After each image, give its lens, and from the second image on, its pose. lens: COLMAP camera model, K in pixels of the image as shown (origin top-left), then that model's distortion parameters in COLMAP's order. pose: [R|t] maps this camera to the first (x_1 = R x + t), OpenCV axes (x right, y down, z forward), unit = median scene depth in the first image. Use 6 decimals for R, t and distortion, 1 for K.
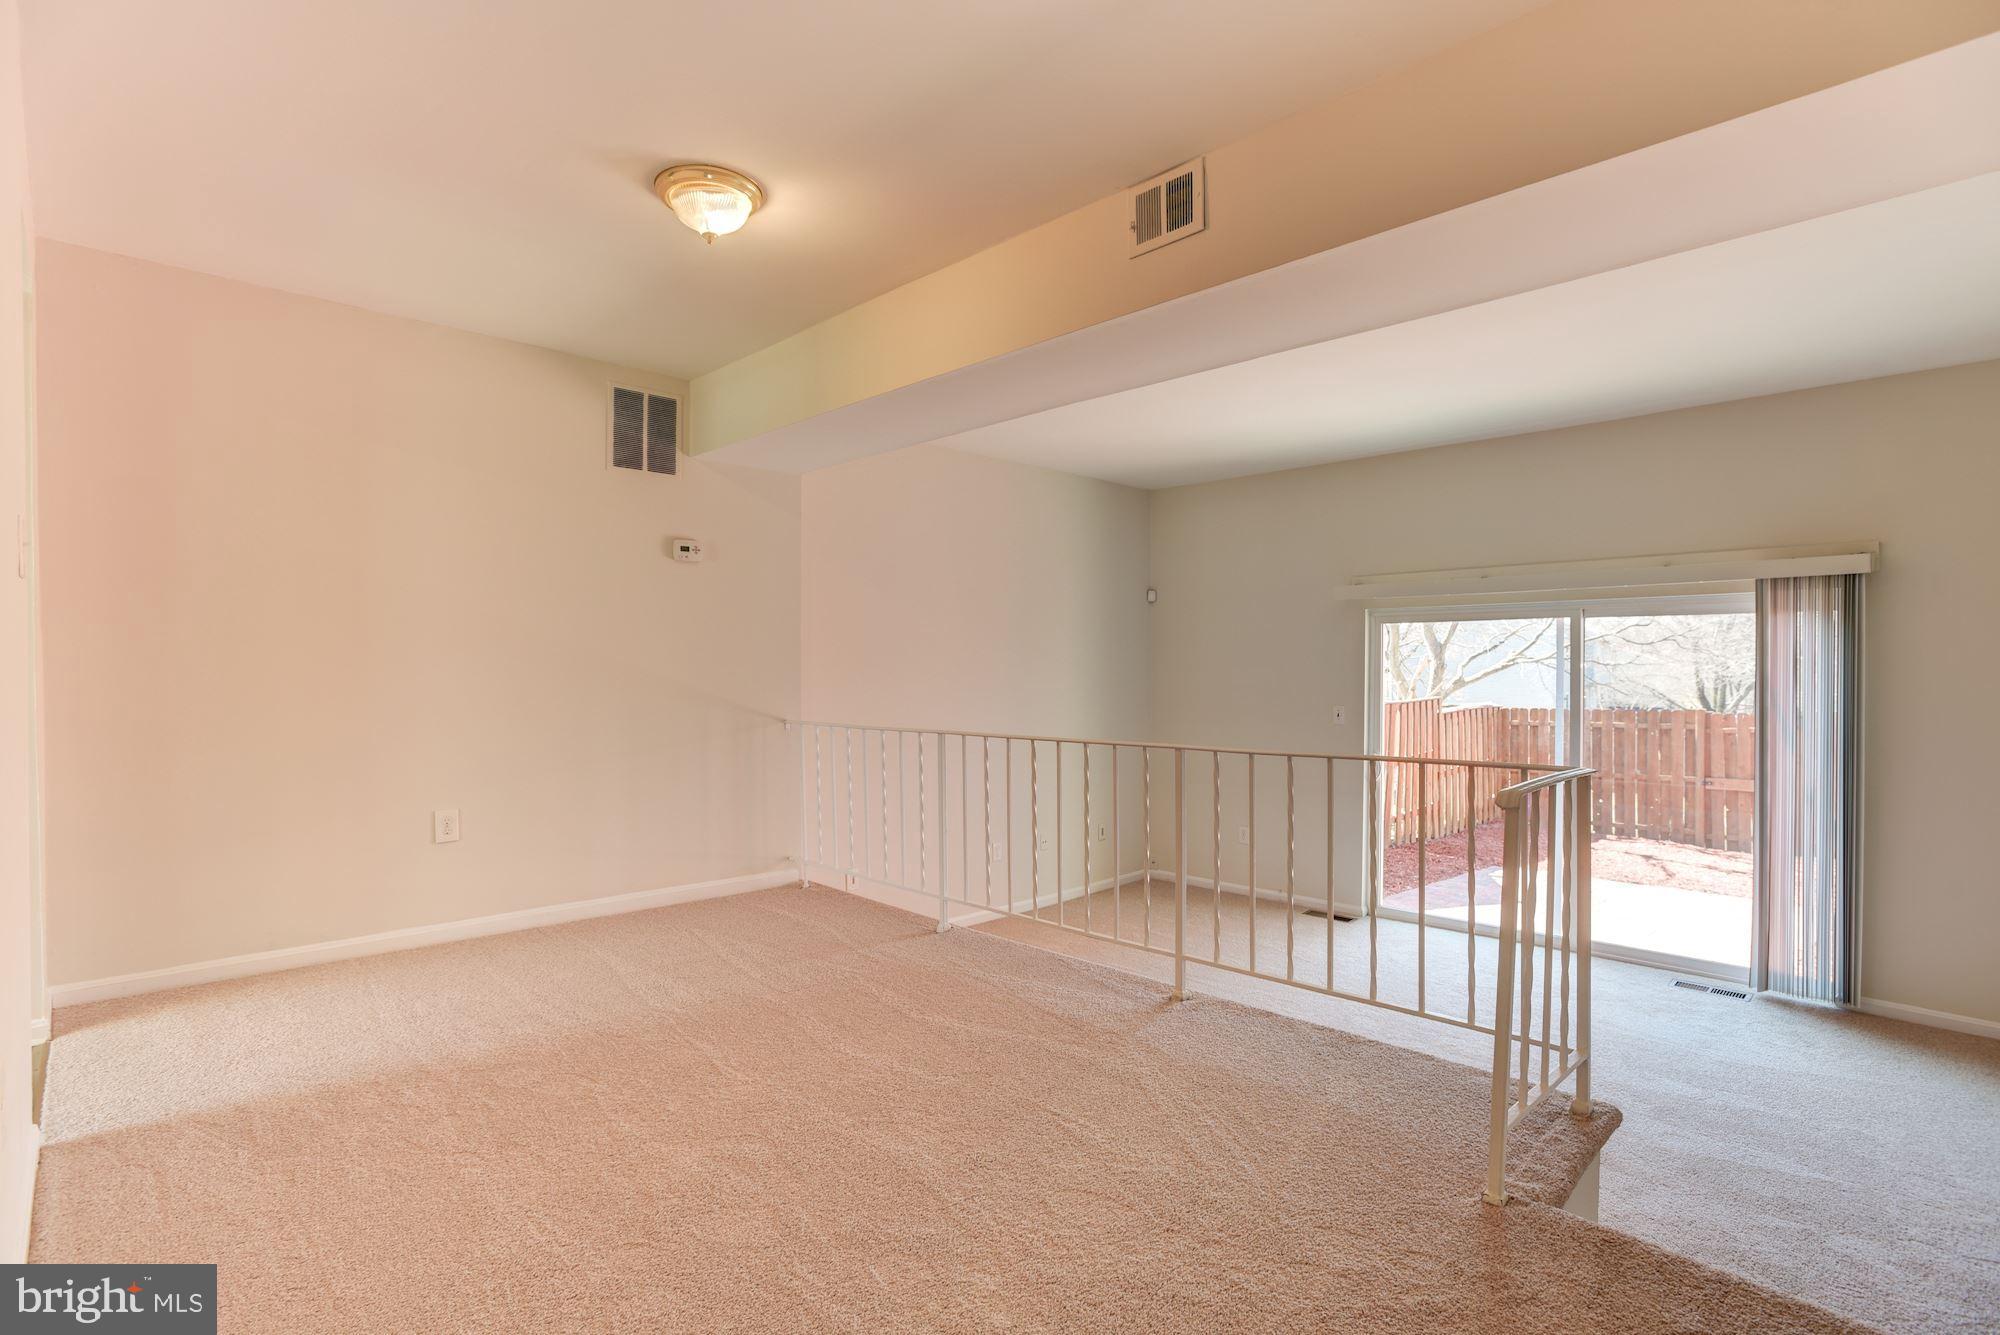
lens RADIAL K [[953.1, 0, 1000.7], [0, 953.1, 675.8], [0, 0, 1]] dist [-0.068831, 0.033622]
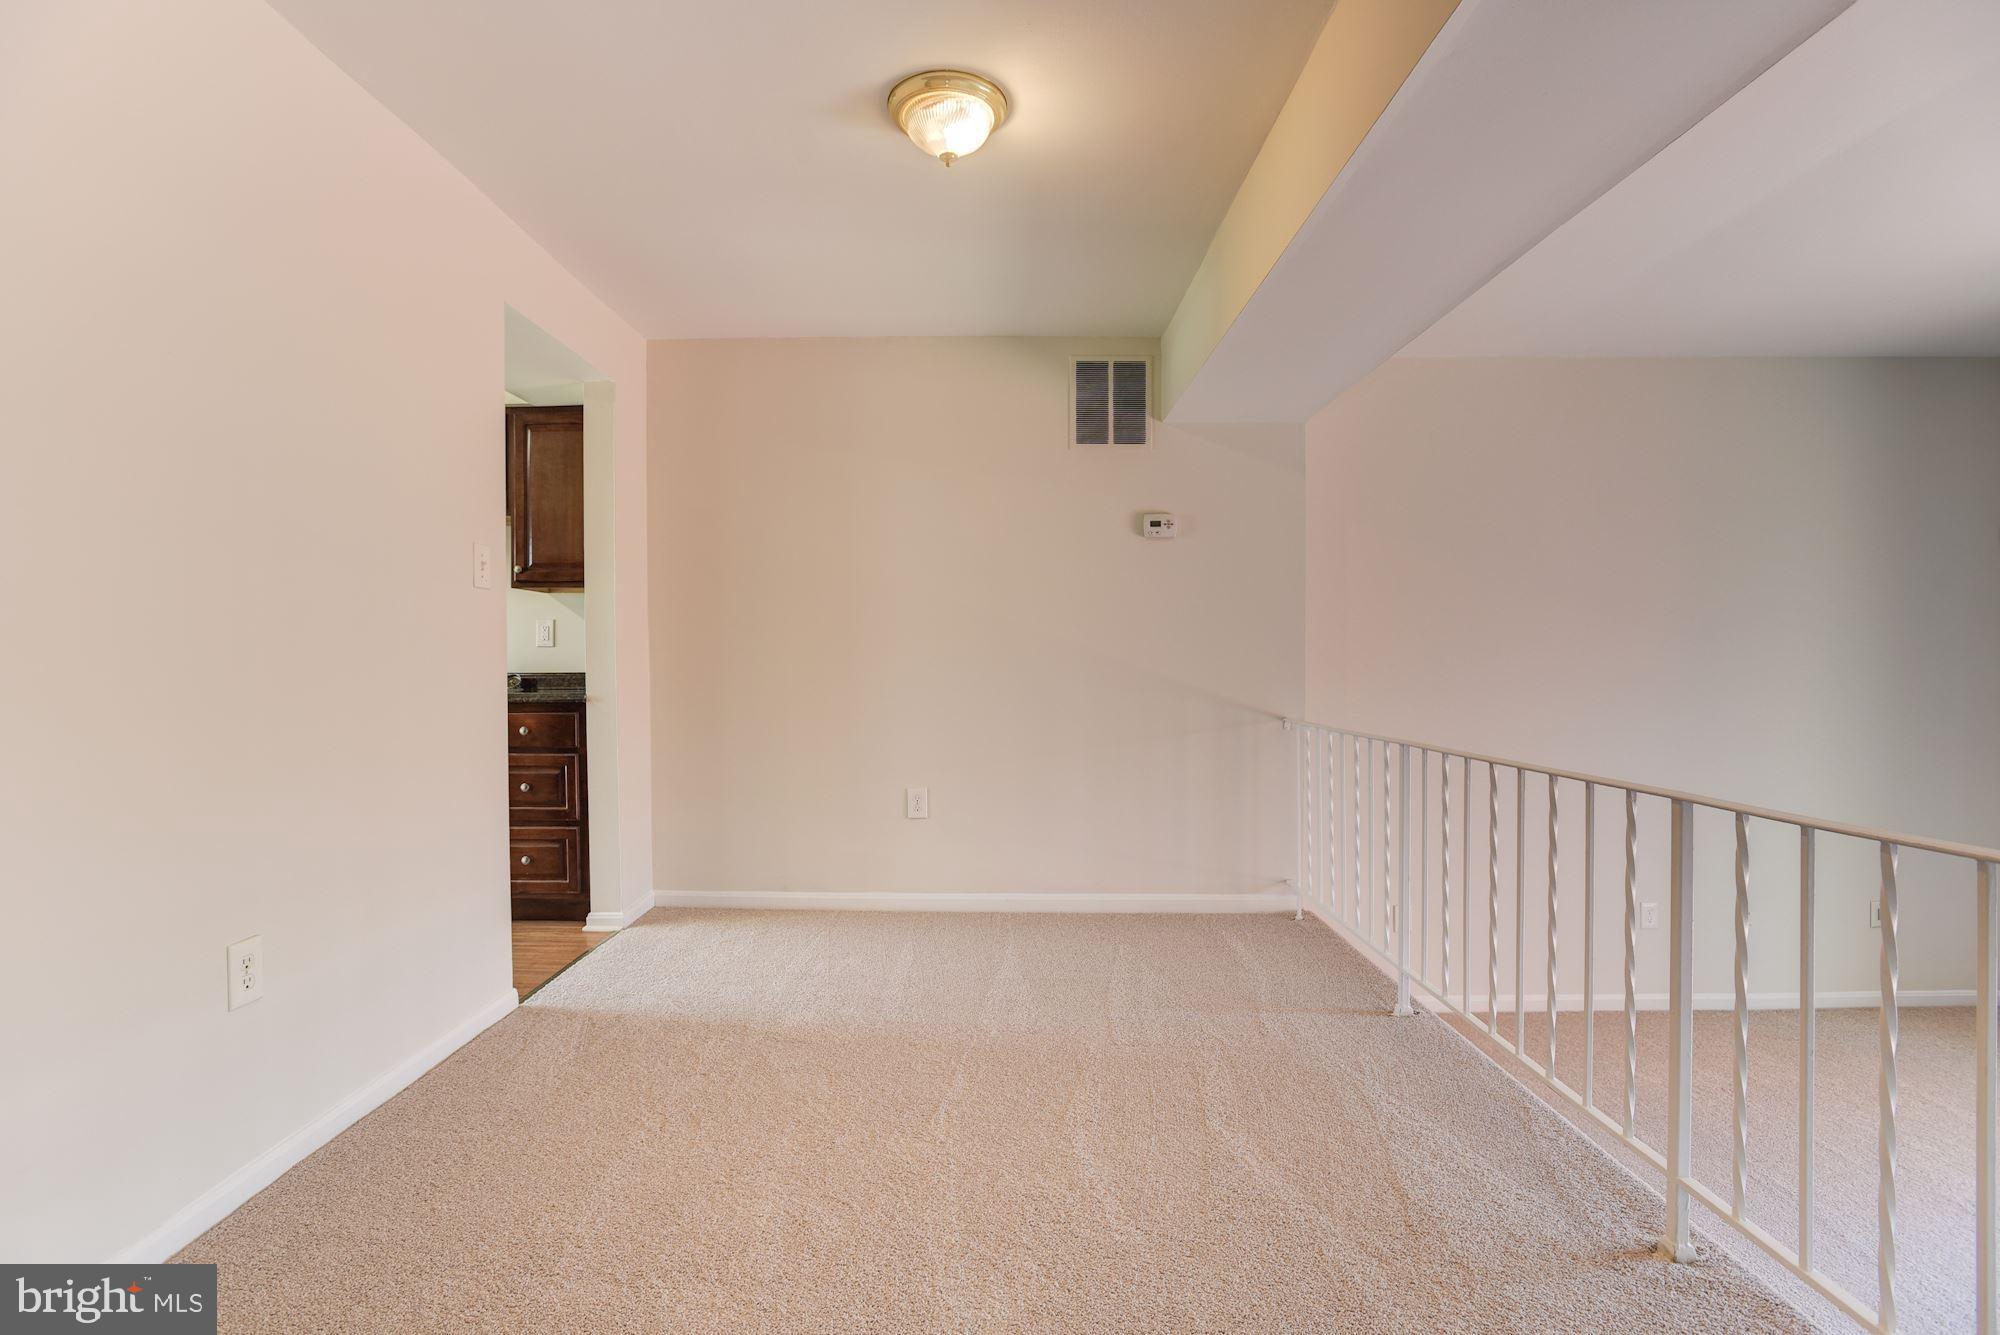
lens RADIAL K [[953.1, 0, 1000.7], [0, 953.1, 675.8], [0, 0, 1]] dist [-0.068831, 0.033622]
pose [[0.704867, 0.011520, -0.709246, 0.215647], [-0.004956, 0.999924, 0.011316, 0.001682], [0.709322, -0.004462, 0.704870, 0.260515]]
